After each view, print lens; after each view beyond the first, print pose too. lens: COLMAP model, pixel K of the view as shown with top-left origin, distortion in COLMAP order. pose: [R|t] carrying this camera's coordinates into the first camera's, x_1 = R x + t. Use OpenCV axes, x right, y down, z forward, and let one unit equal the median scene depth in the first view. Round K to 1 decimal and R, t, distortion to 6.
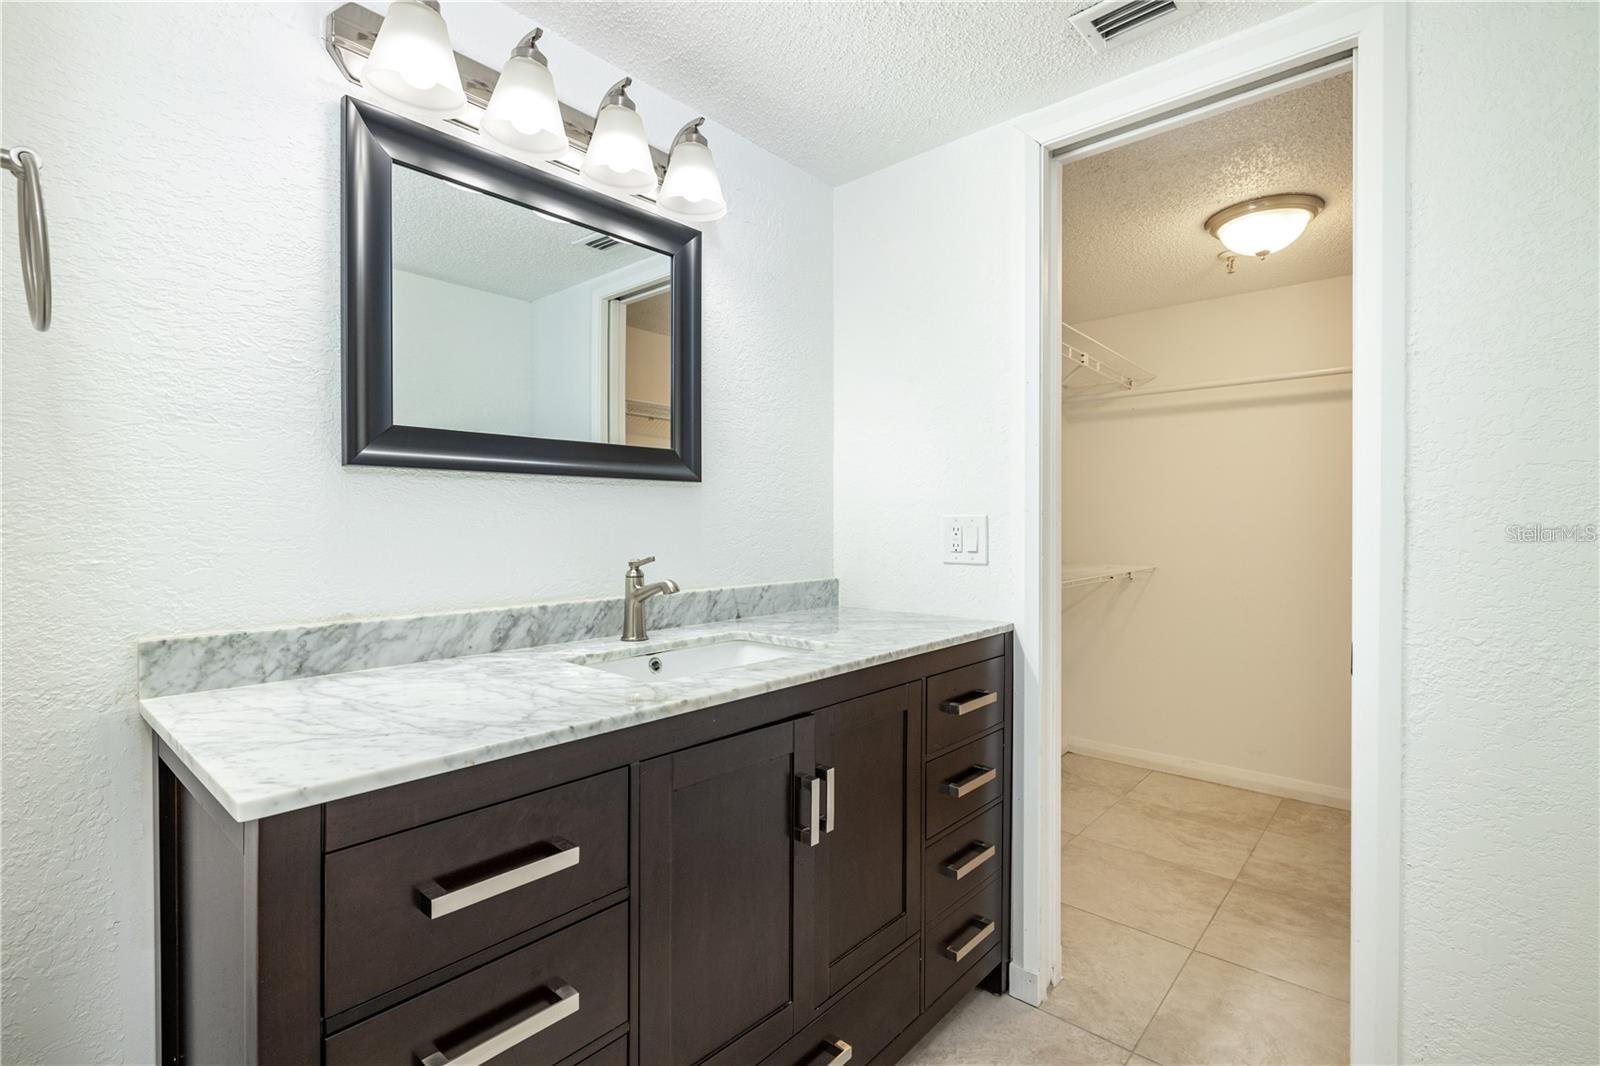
lens RADIAL K [[733.4, 0, 800.6], [0, 733.4, 528.3], [0, 0, 1]] dist [-0.001287, -0.000057]
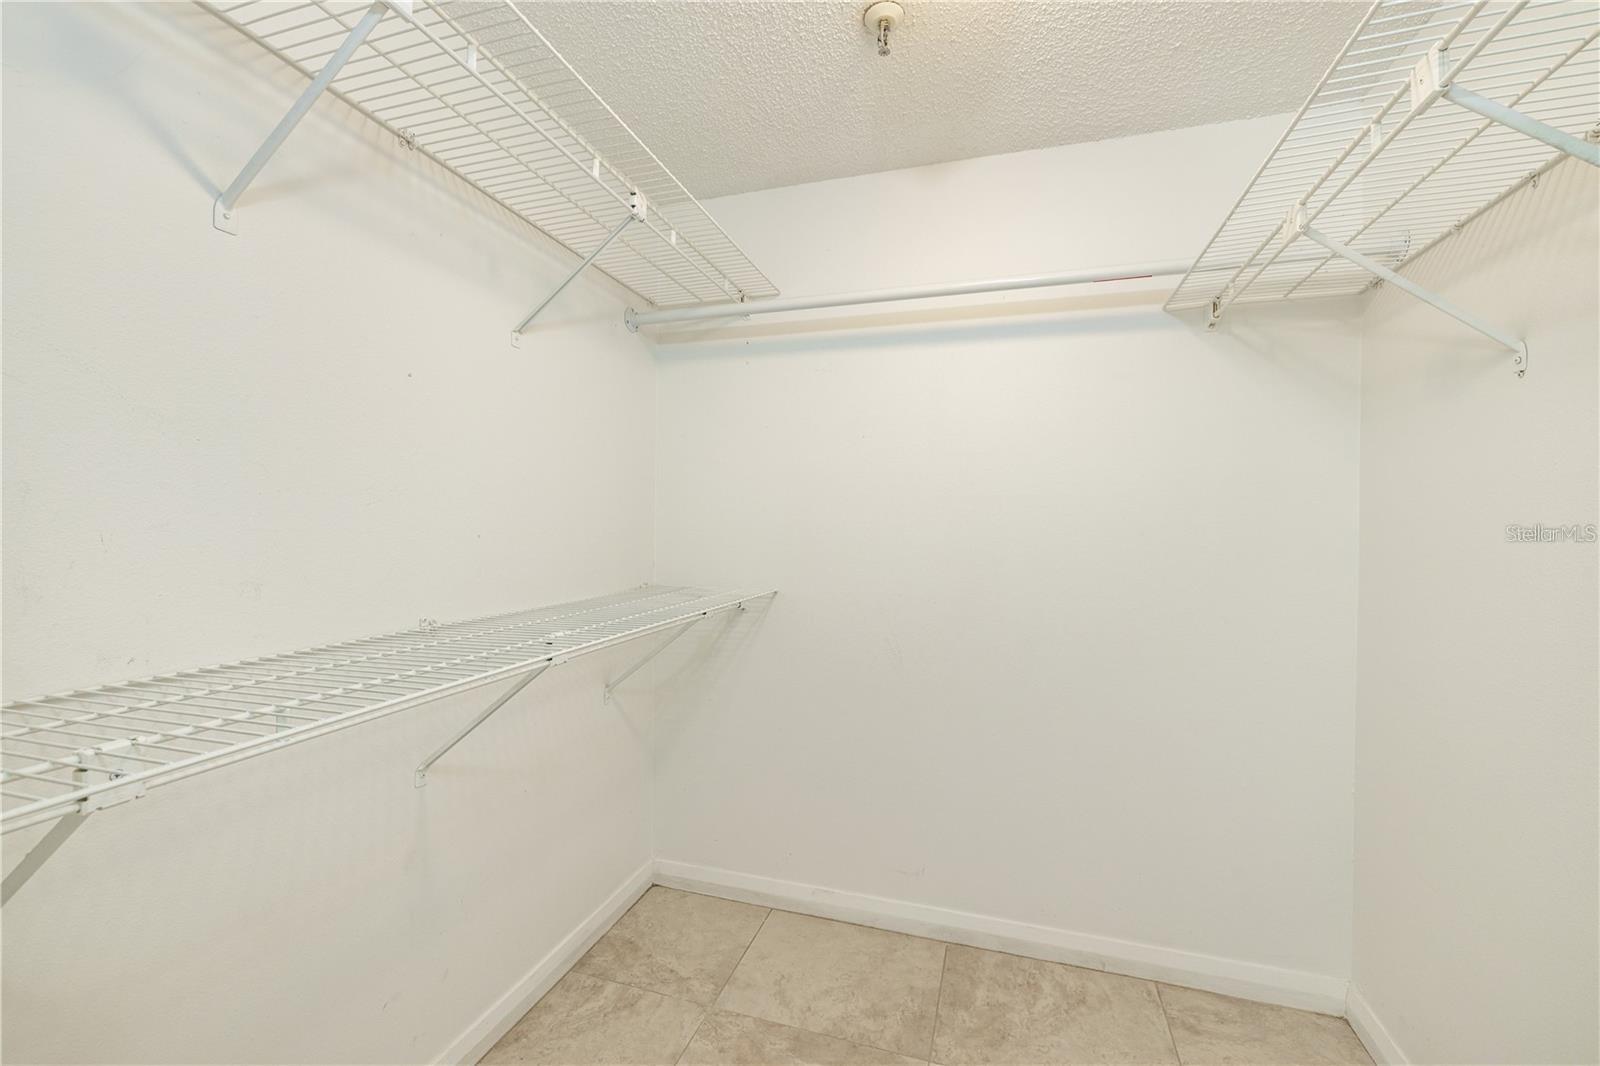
lens RADIAL K [[680.1, 0, 798.9], [0, 680.1, 532.4], [0, 0, 1]] dist [0.000942, 0.000346]
pose [[0.915200, 0.005224, 0.402965, 0.289223], [-0.006445, 0.999978, 0.001674, 0.000856], [-0.402947, -0.004129, 0.915214, 0.496684]]
